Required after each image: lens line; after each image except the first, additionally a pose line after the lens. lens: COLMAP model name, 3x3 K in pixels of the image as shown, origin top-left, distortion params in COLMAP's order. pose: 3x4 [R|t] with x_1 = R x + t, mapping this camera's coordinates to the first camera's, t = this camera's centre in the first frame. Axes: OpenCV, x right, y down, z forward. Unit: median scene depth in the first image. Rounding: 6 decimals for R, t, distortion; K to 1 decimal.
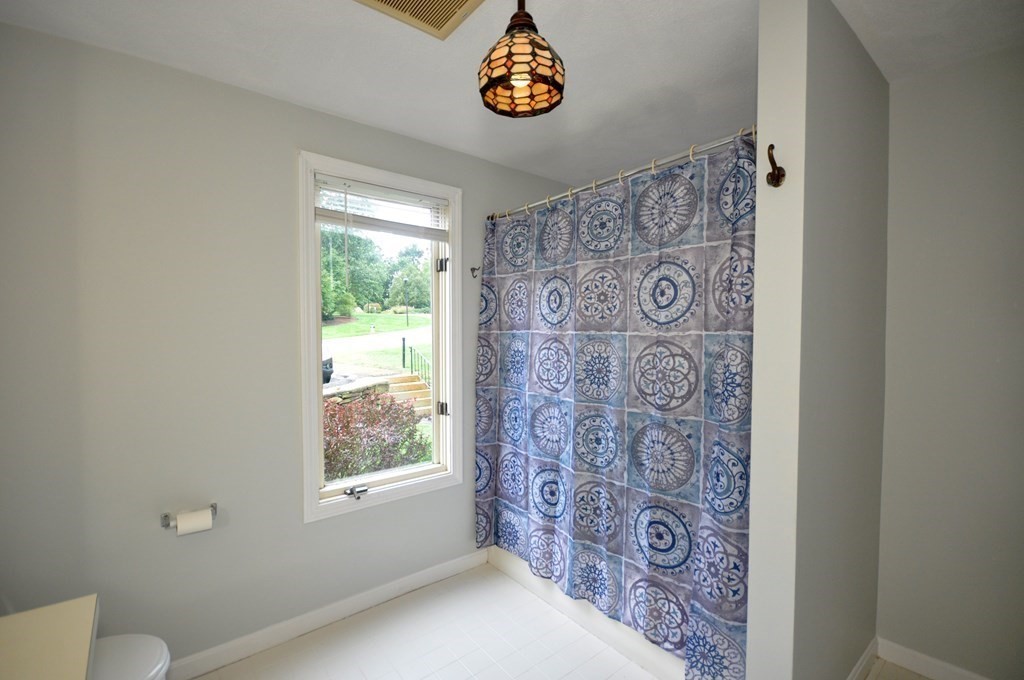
lens RADIAL K [[459.9, 0, 511.1], [0, 459.9, 348.6], [0, 0, 1]] dist [-0.002273, -0.000196]
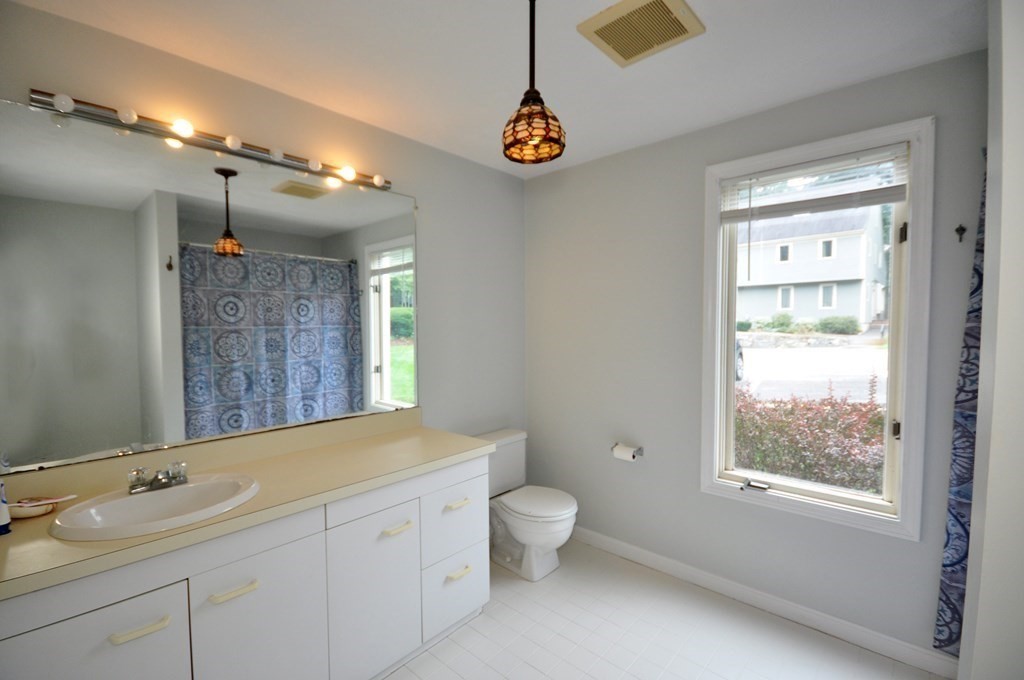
lens RADIAL K [[447.3, 0, 508.7], [0, 447.3, 344.8], [0, 0, 1]] dist [-0.001125, -0.000214]
pose [[0.162600, 0.043775, -0.985721, 0.506165], [-0.035016, 0.998642, 0.038572, -0.012050], [0.986070, 0.028244, 0.163912, 0.303043]]
